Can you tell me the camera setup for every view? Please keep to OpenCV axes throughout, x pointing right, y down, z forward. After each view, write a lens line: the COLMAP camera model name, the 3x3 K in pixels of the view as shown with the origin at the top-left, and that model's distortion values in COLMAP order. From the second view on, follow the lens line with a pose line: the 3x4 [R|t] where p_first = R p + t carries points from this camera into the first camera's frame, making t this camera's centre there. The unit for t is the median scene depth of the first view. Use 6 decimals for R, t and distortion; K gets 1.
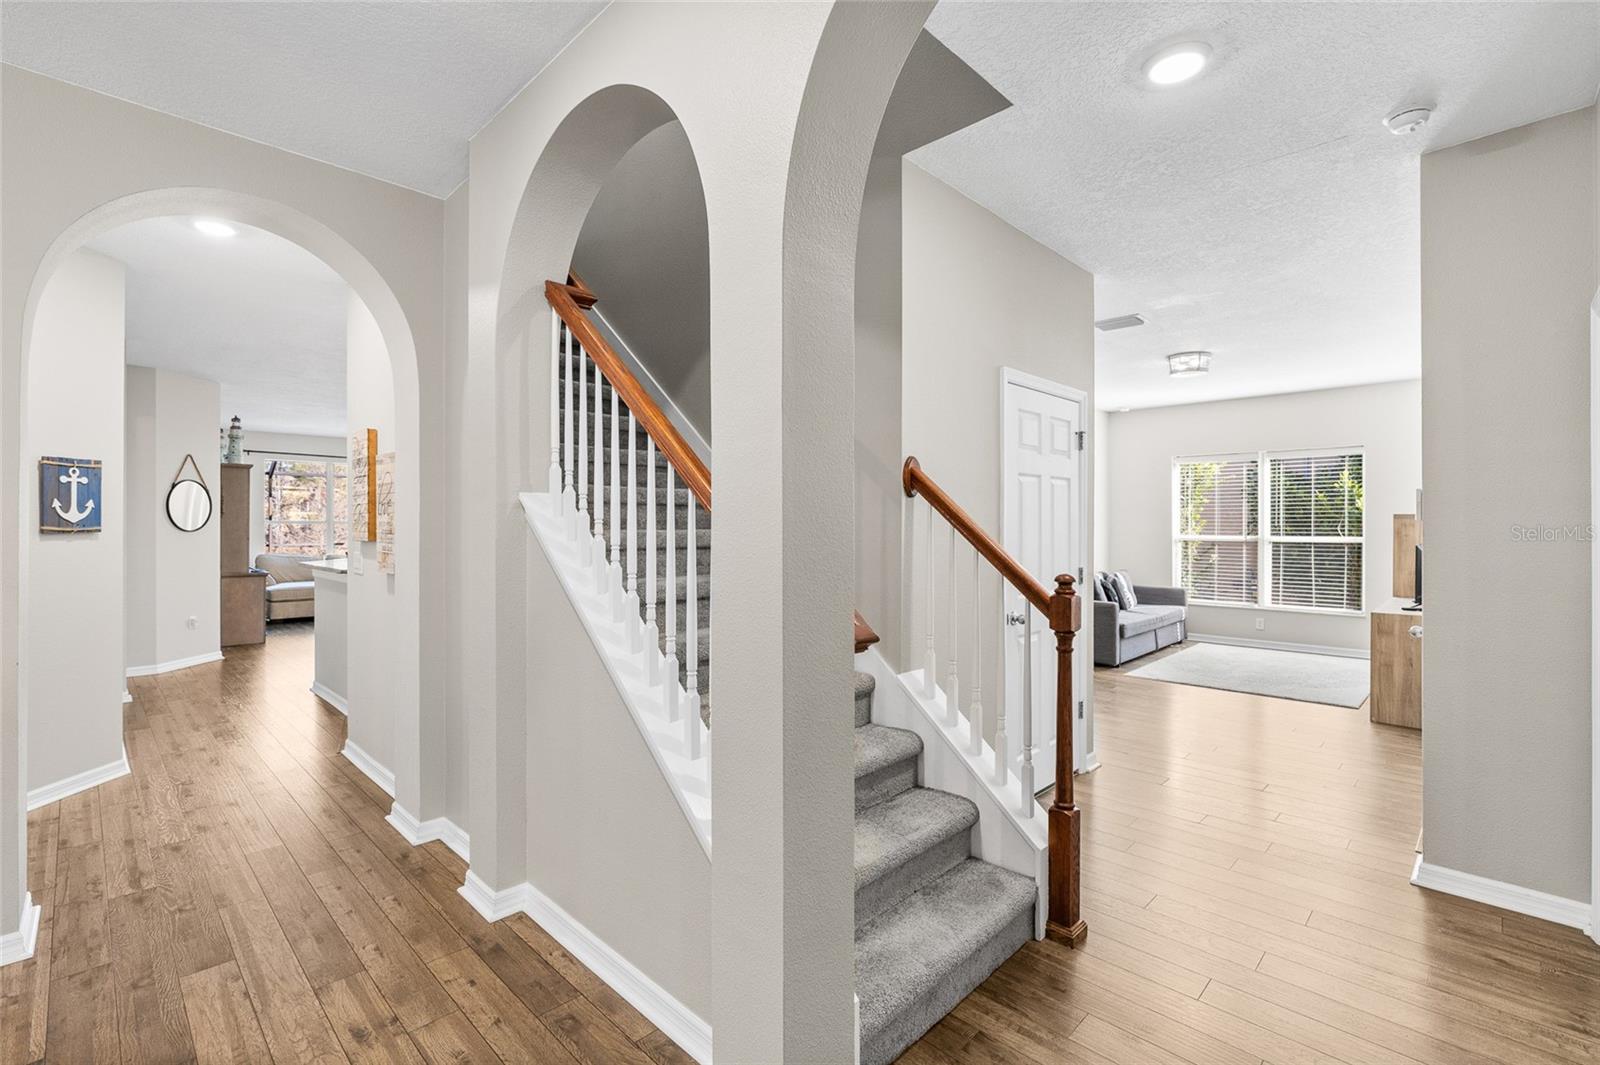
lens RADIAL K [[718.3, 0, 783.1], [0, 718.3, 520.5], [0, 0, 1]] dist [-0.004841, 0.001308]
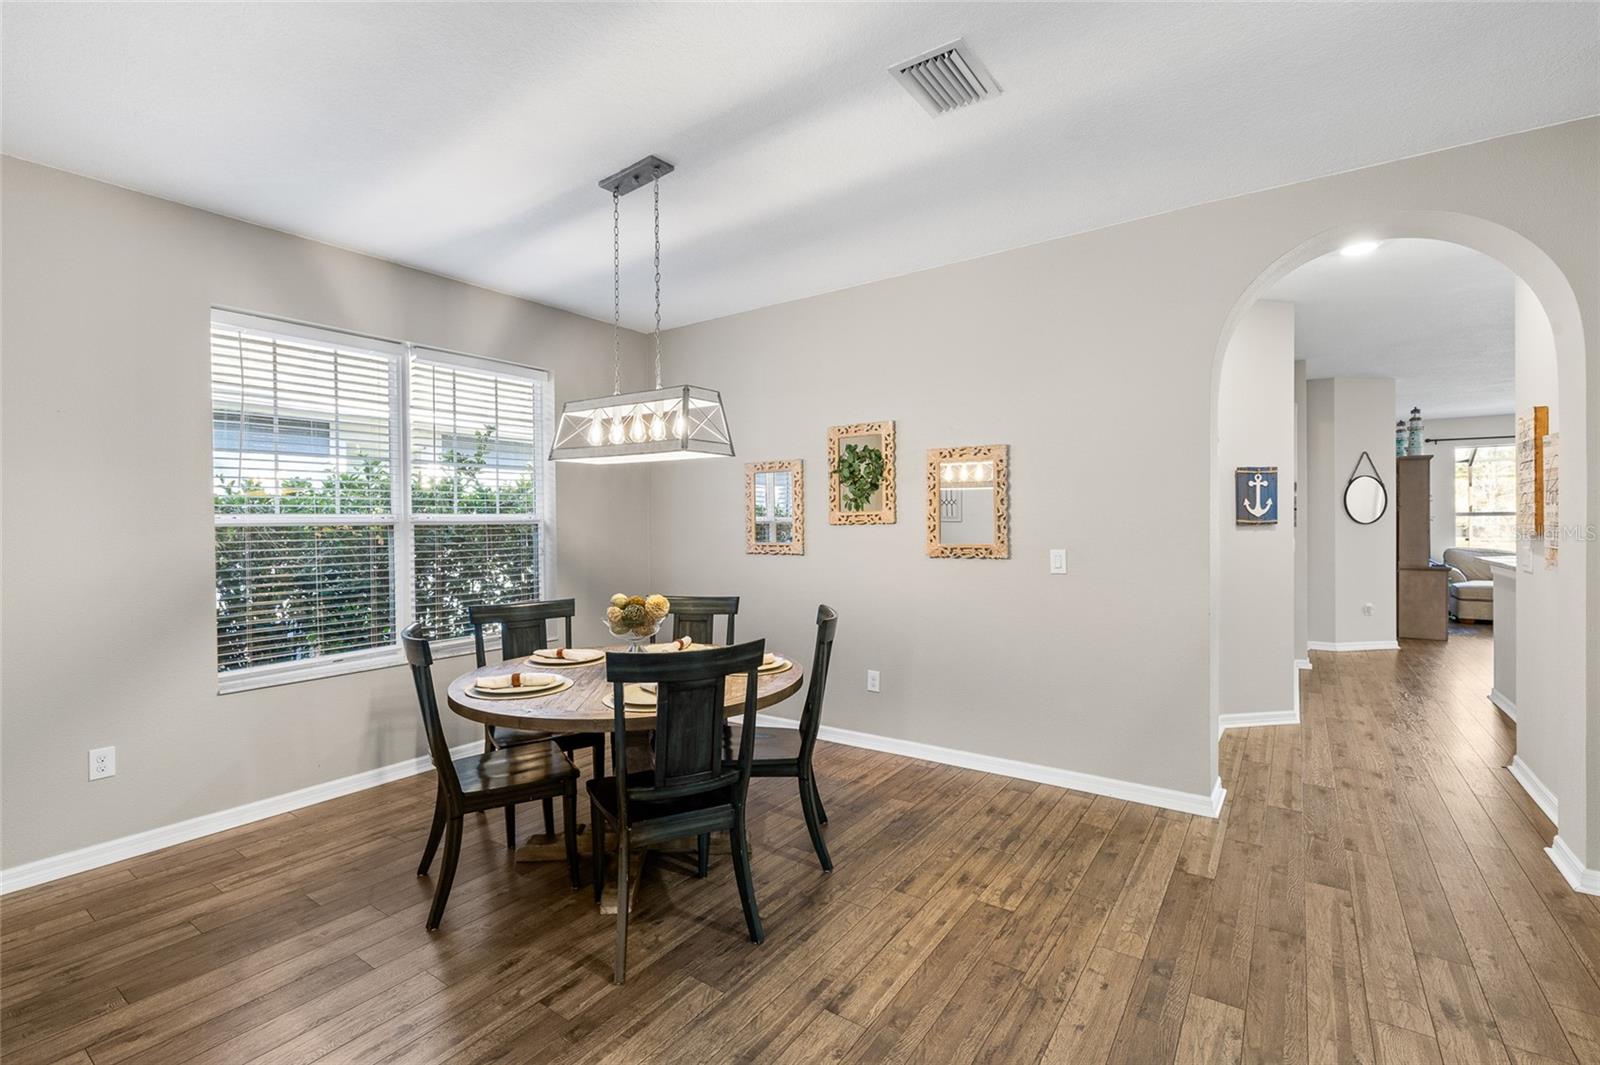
lens RADIAL K [[718.3, 0, 796.6], [0, 718.3, 530.7], [0, 0, 1]] dist [-0.004841, 0.001308]
pose [[0.181622, 0.010088, -0.983317, 0.123732], [0.013601, 0.999826, 0.012770, 0.000111], [0.983274, -0.015693, 0.181453, -0.051052]]
